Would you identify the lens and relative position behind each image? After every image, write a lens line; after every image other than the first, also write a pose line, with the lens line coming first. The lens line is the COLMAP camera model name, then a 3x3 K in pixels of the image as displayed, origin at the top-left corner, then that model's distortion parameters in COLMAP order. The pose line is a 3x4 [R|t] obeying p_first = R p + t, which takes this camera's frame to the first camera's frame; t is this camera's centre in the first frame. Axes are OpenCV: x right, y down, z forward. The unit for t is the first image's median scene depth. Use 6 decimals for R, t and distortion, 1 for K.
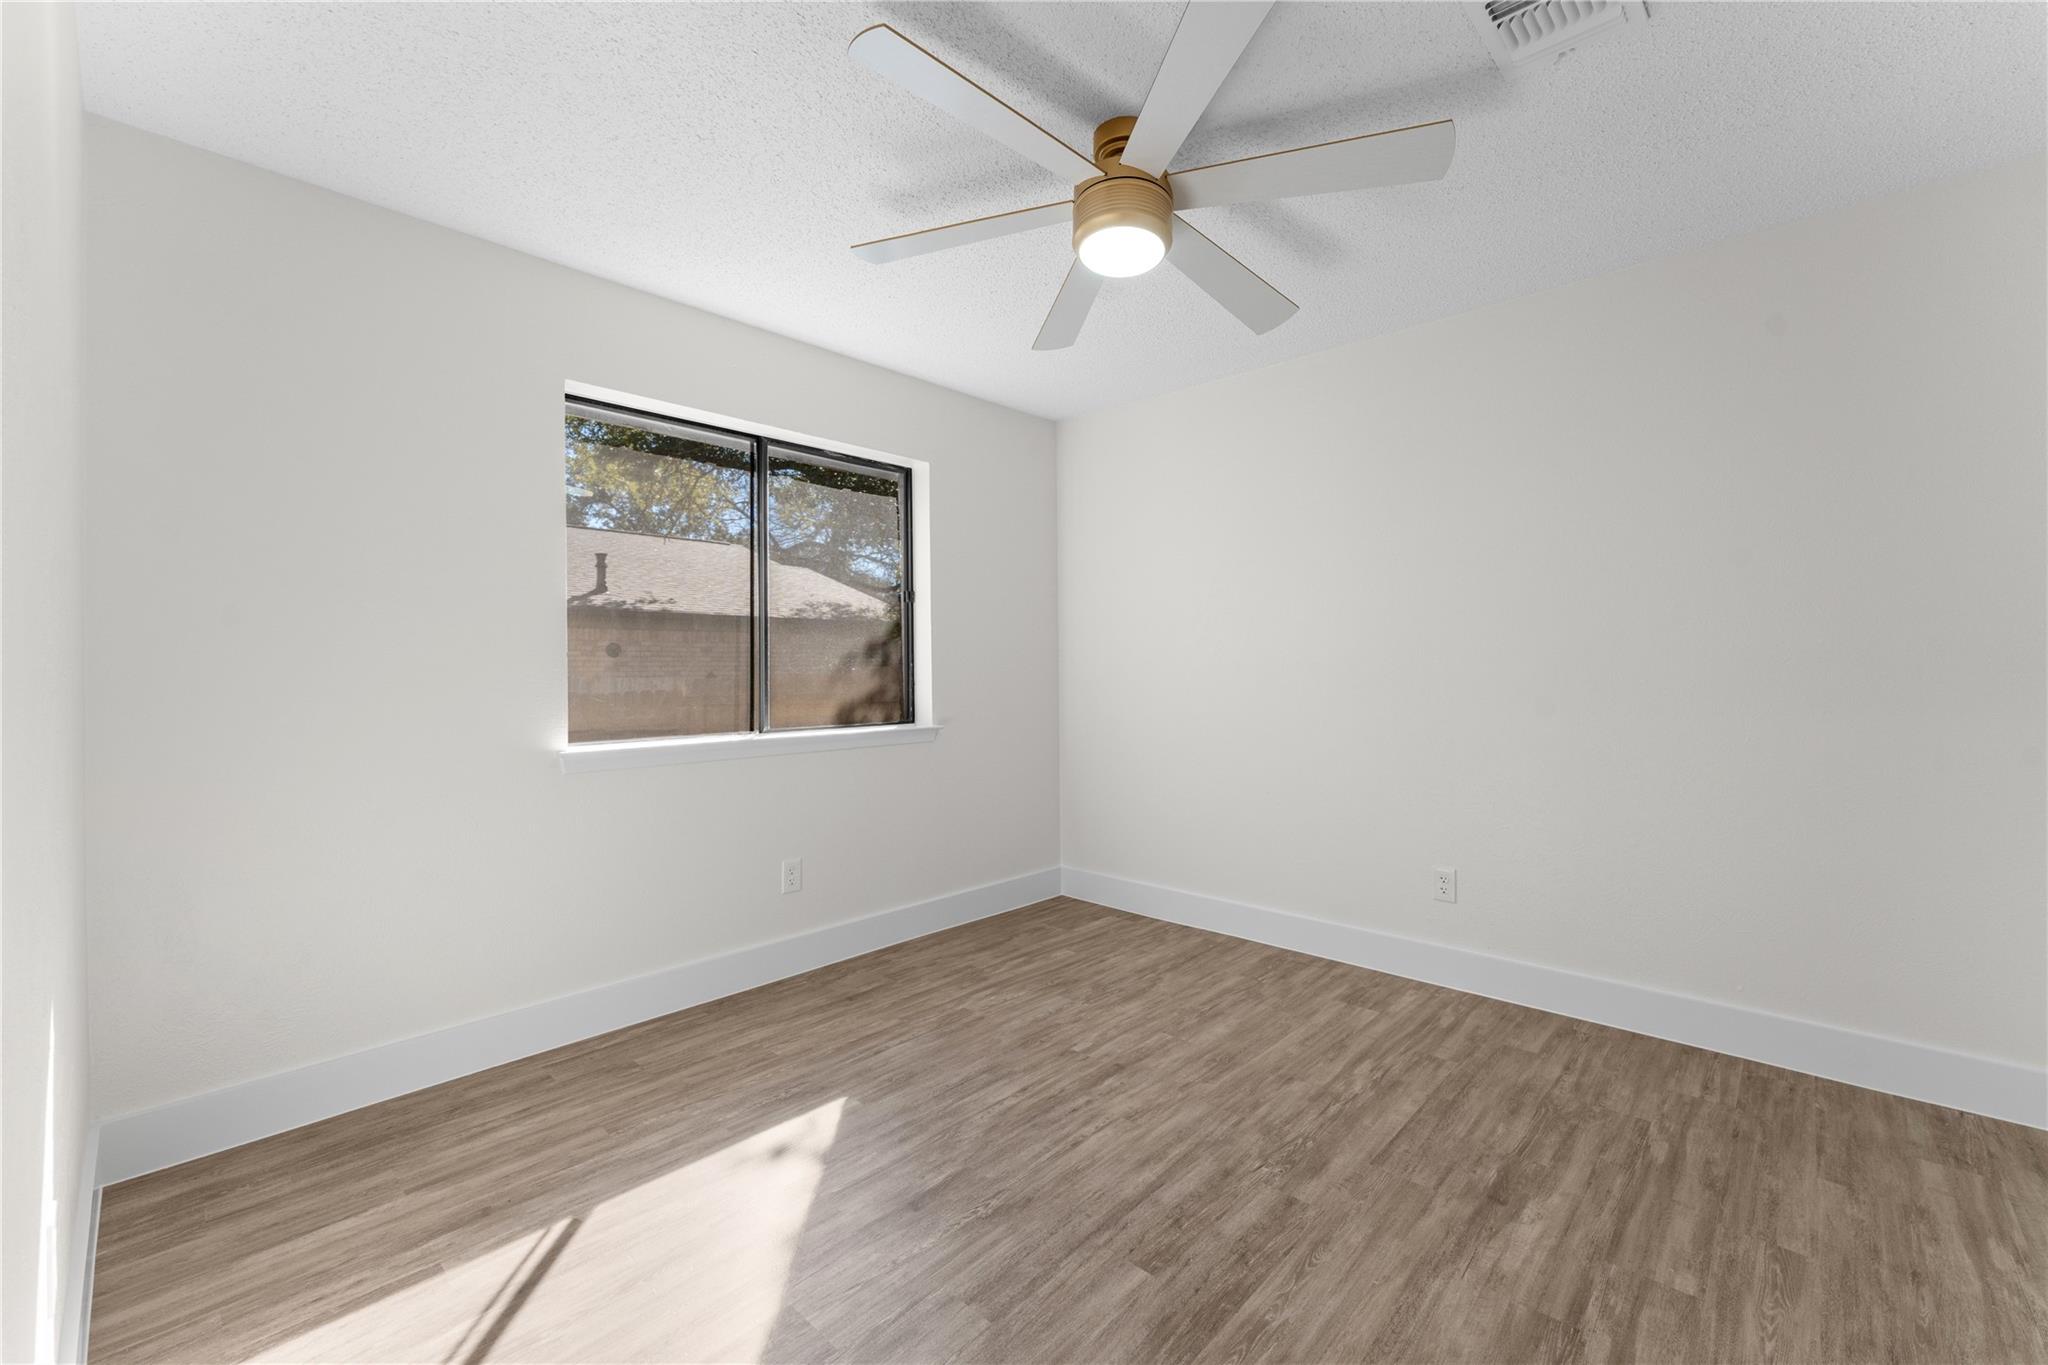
lens RADIAL K [[826.2, 0, 1024.8], [0, 826.2, 674.2], [0, 0, 1]] dist [0.003647, -0.001275]
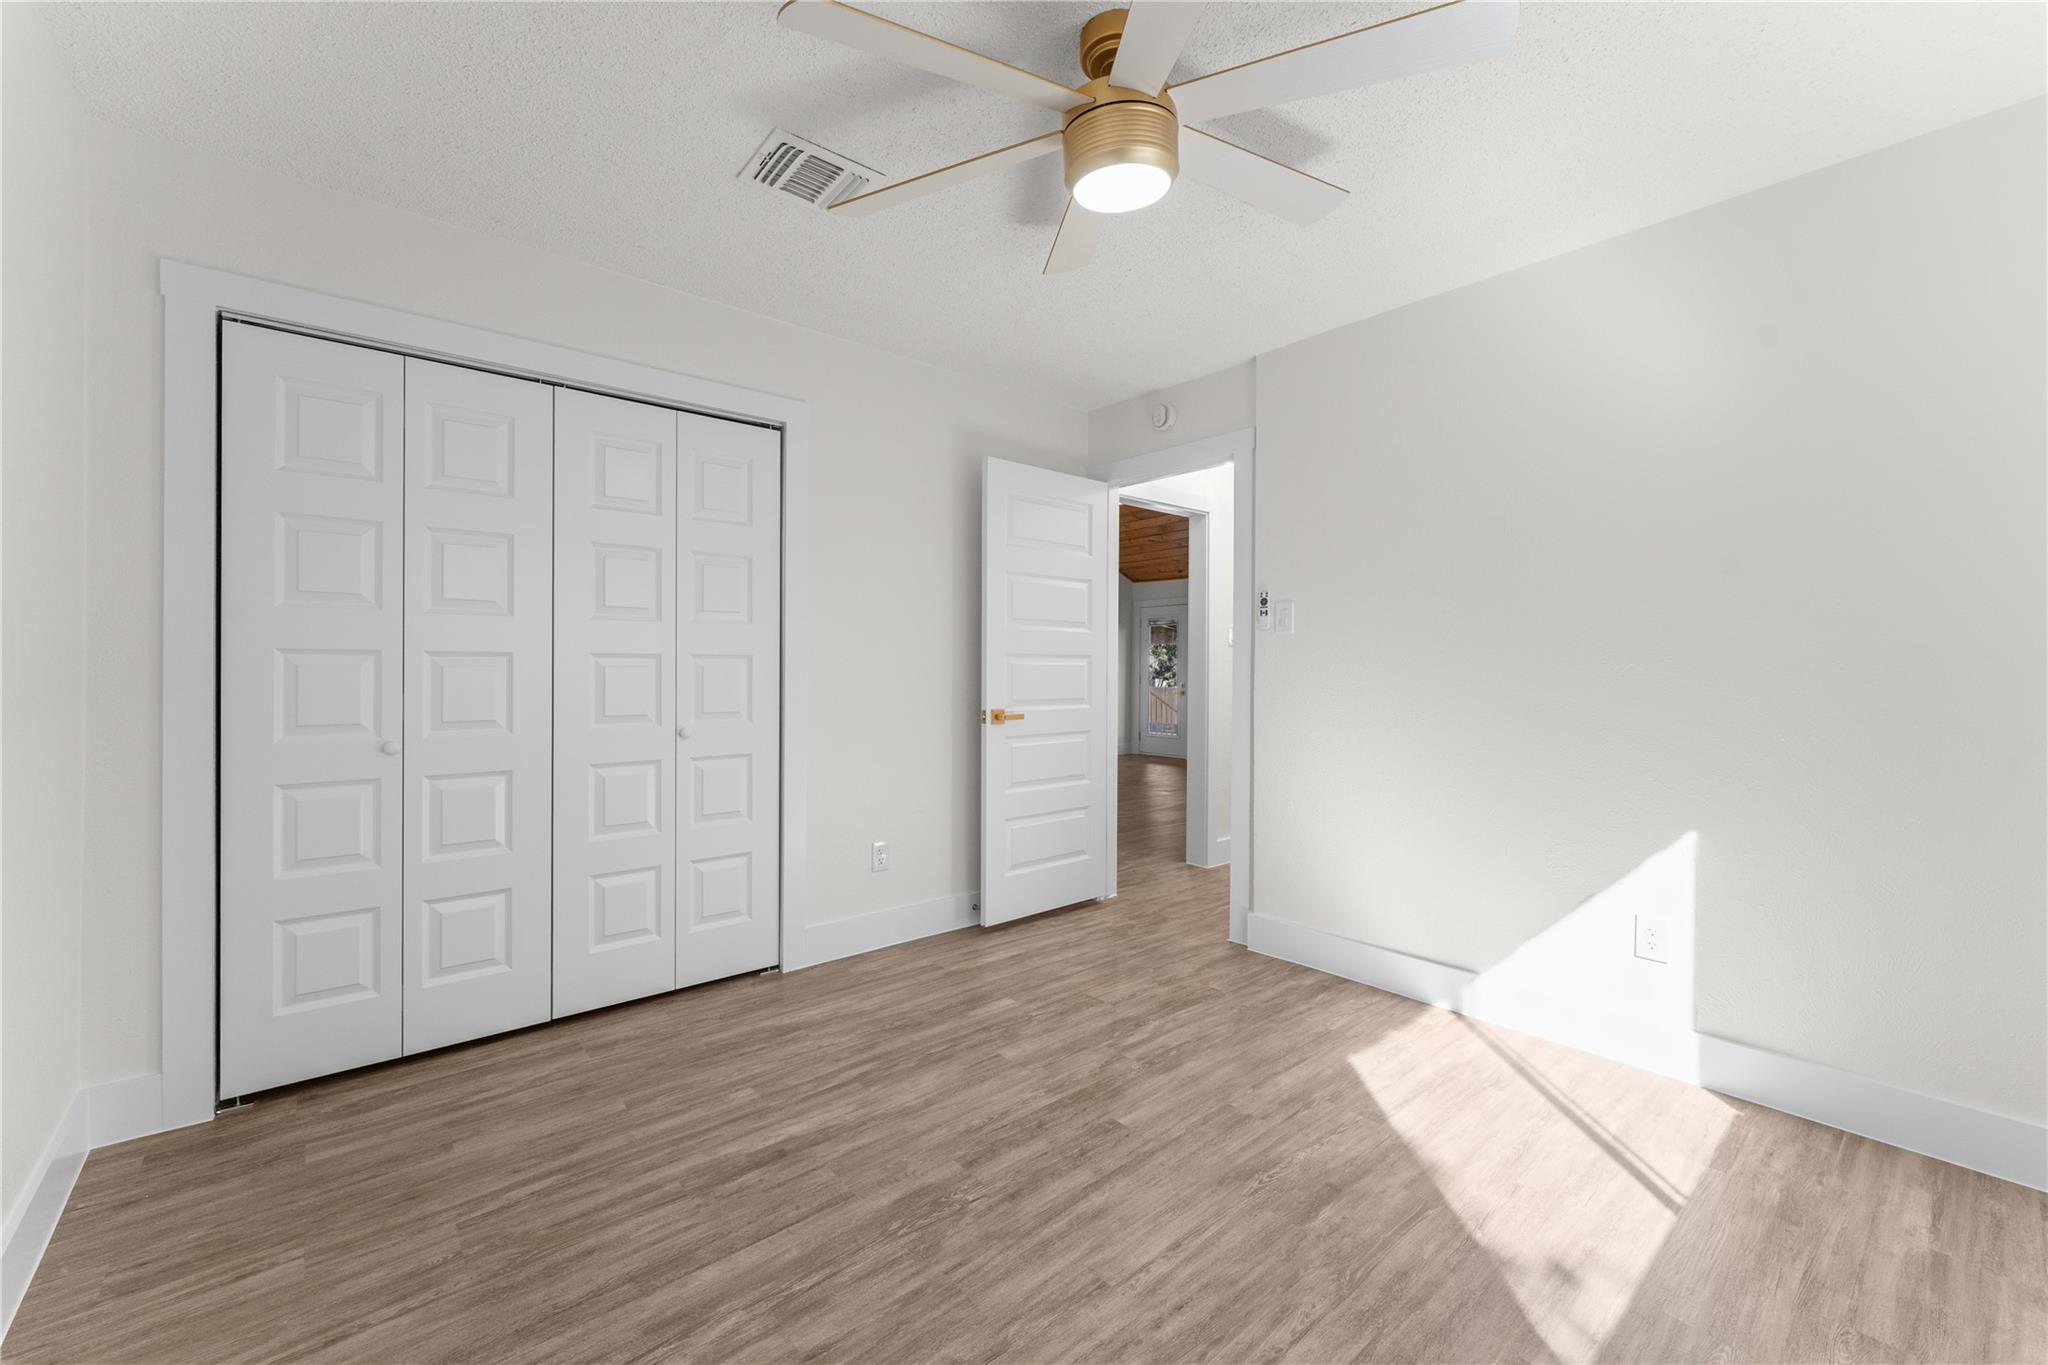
lens RADIAL K [[826.2, 0, 1030.0], [0, 826.2, 671.5], [0, 0, 1]] dist [0.003647, -0.001275]
pose [[-0.995479, 0.001681, 0.094969, 0.137343], [0.002259, 0.999980, 0.005980, -0.001869], [-0.094957, 0.006167, -0.995462, 1.981913]]
